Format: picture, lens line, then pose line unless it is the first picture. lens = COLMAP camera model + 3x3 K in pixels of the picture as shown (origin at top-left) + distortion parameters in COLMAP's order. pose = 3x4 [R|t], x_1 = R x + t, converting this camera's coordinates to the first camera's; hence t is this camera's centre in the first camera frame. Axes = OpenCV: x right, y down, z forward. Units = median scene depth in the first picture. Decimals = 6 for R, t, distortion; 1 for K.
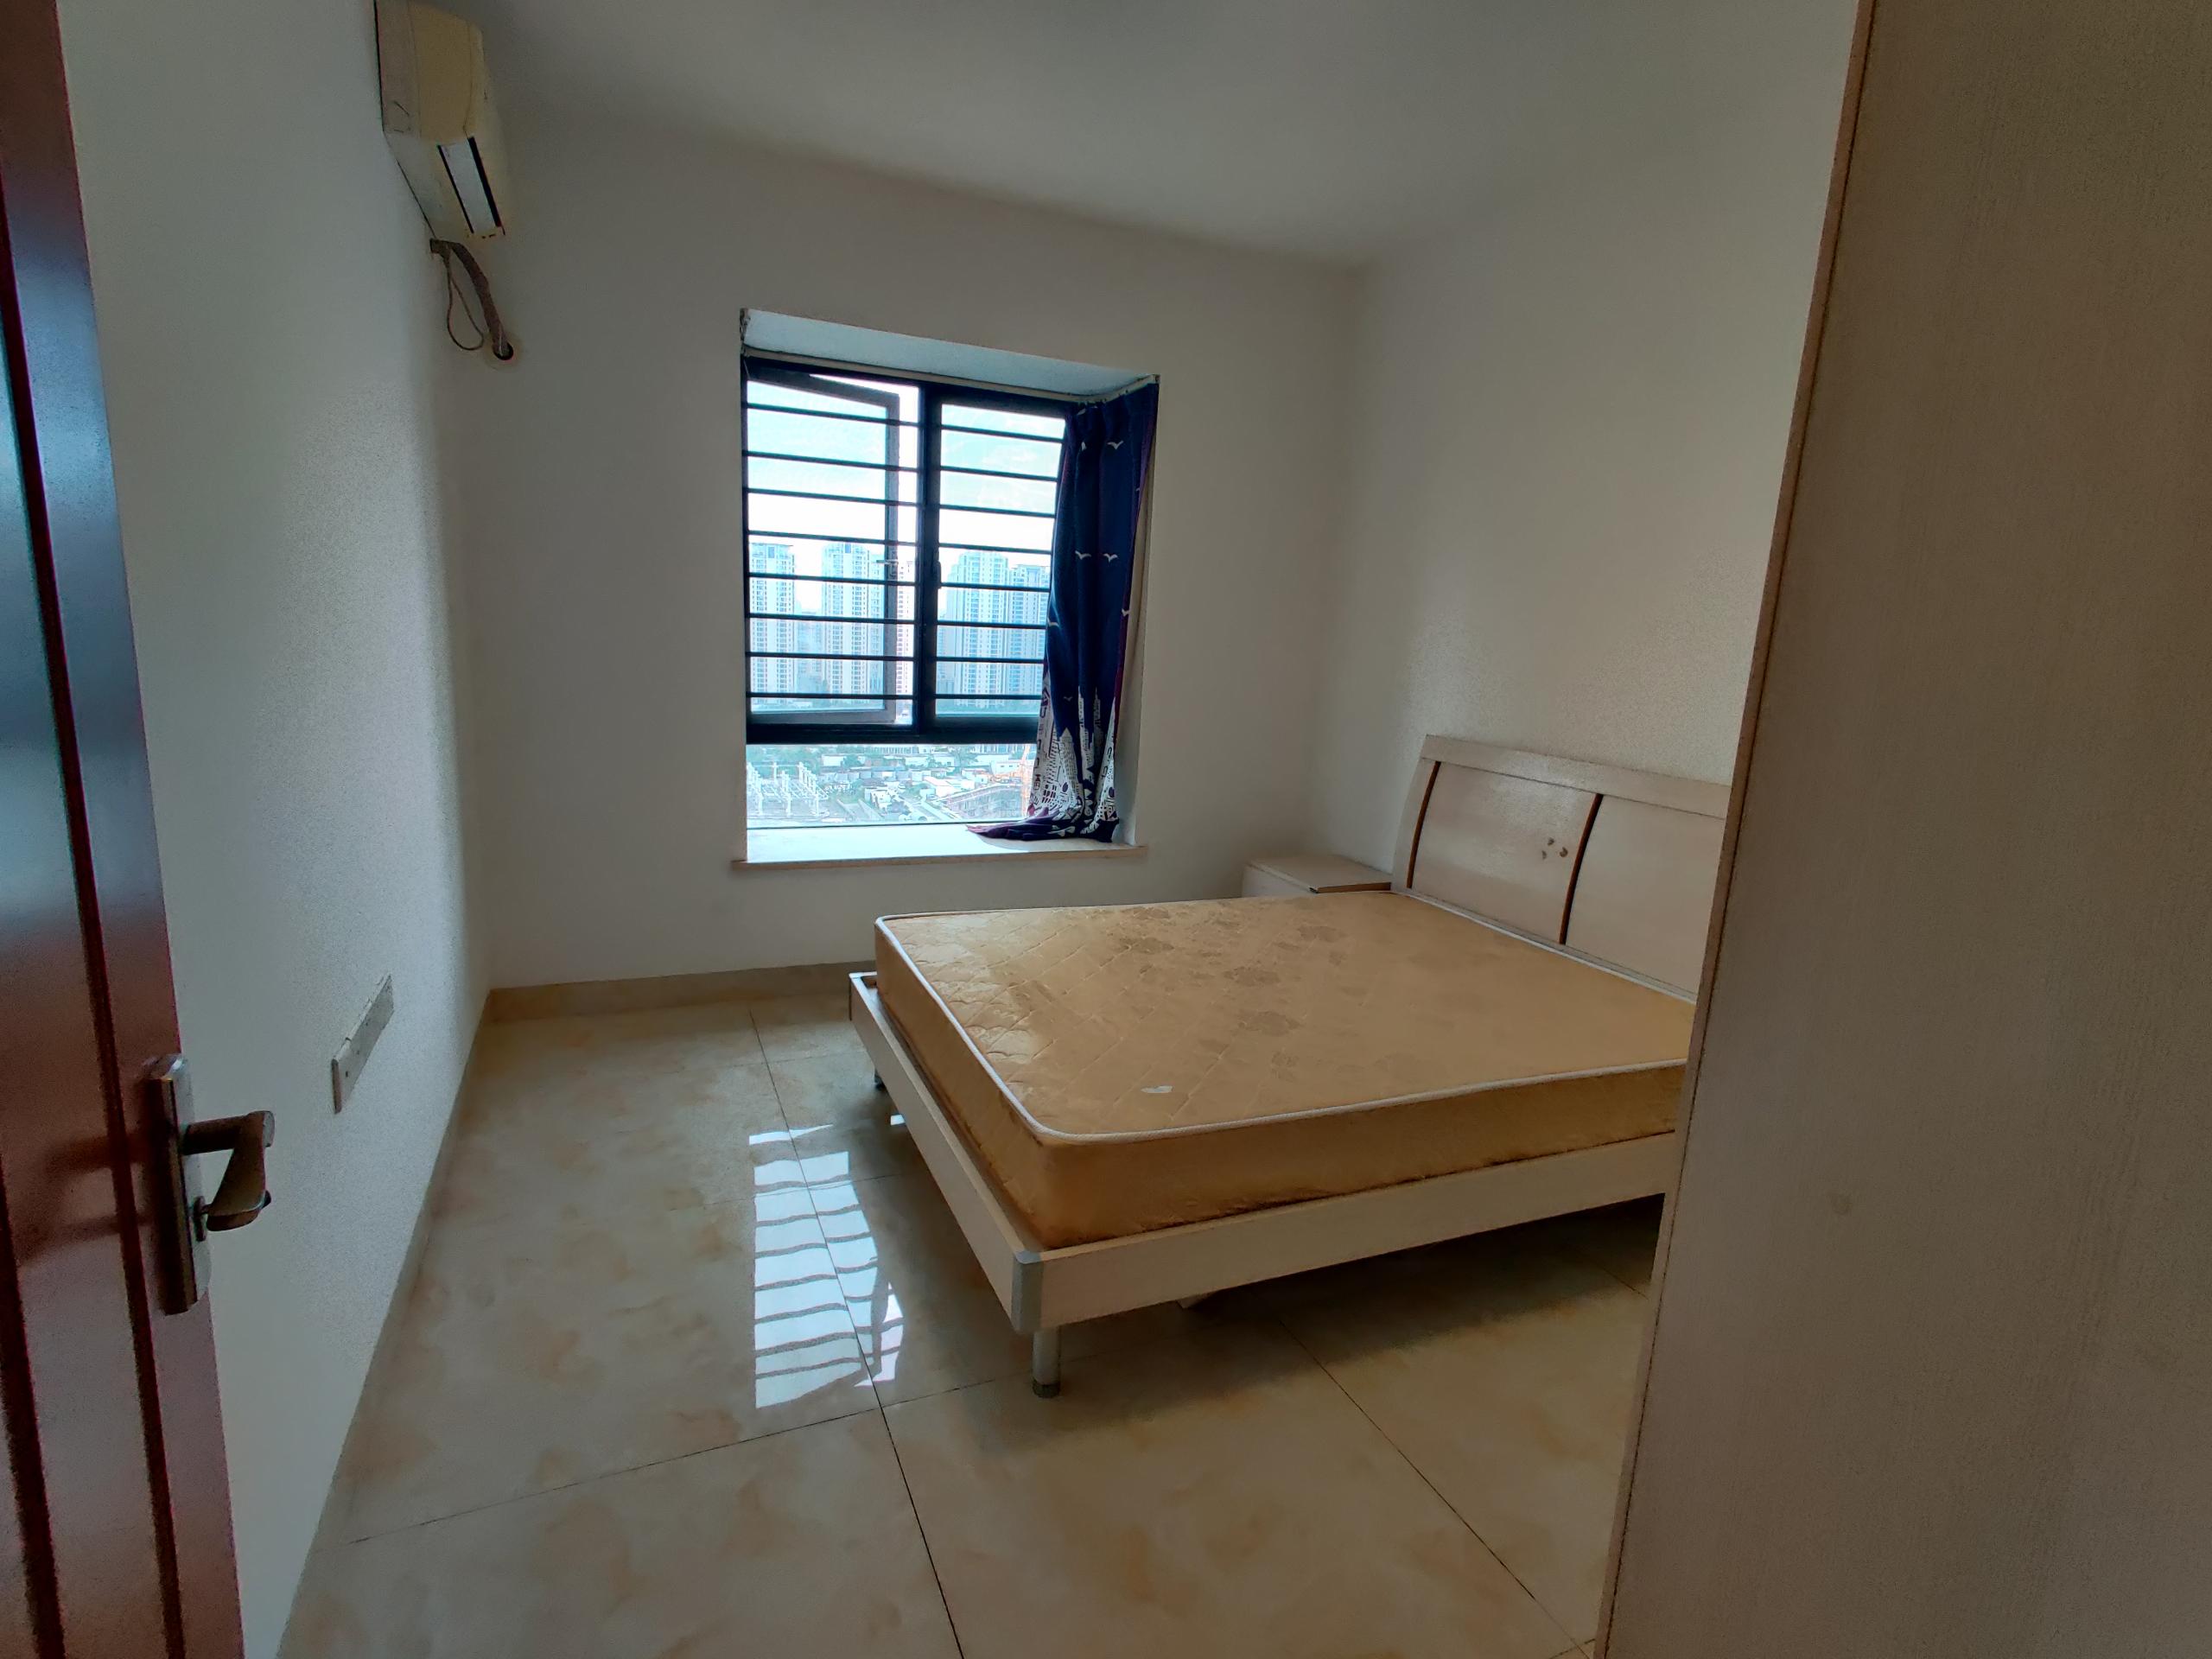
lens RADIAL K [[1105.3, 0, 1106.0], [0, 1105.3, 829.5], [0, 0, 1]] dist [-0.002019, -0.000172]
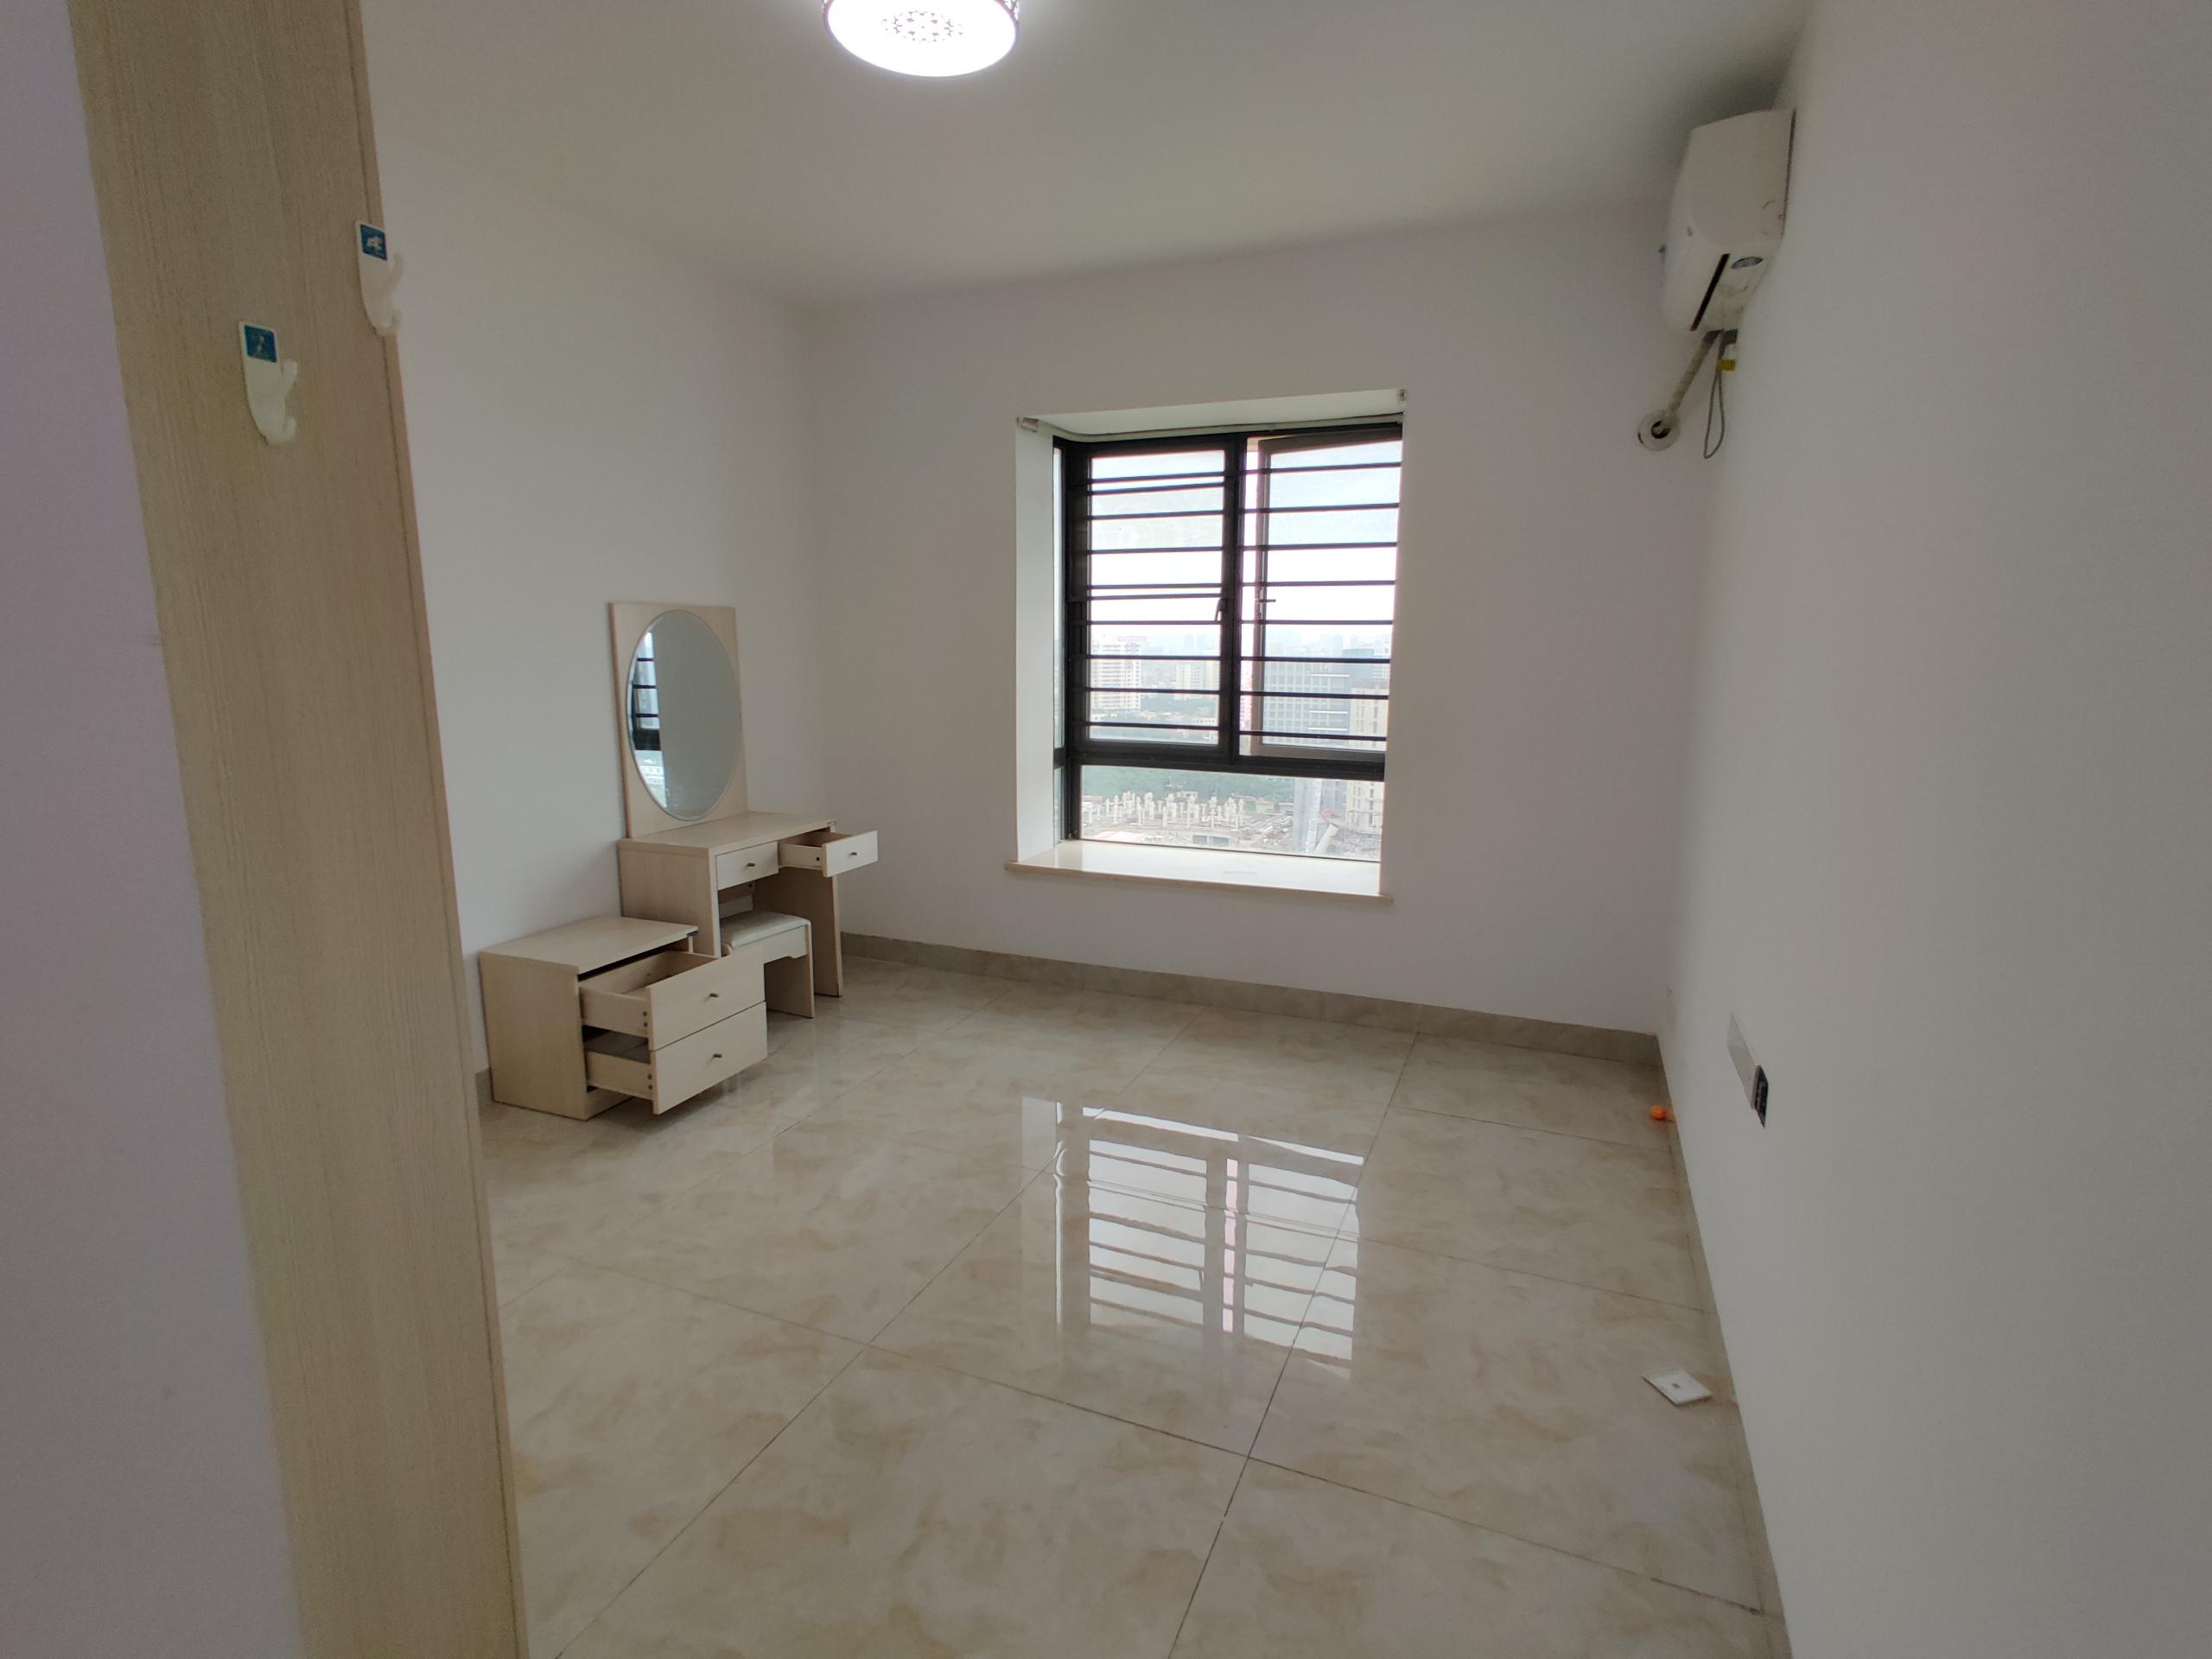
lens RADIAL K [[1105.3, 0, 1106.0], [0, 1105.3, 829.5], [0, 0, 1]] dist [-0.002019, -0.000172]
pose [[0.708212, 0.073942, -0.702117, 0.485176], [-0.105600, 0.994407, -0.001794, -0.010992], [0.698057, 0.075414, 0.712059, 0.176973]]
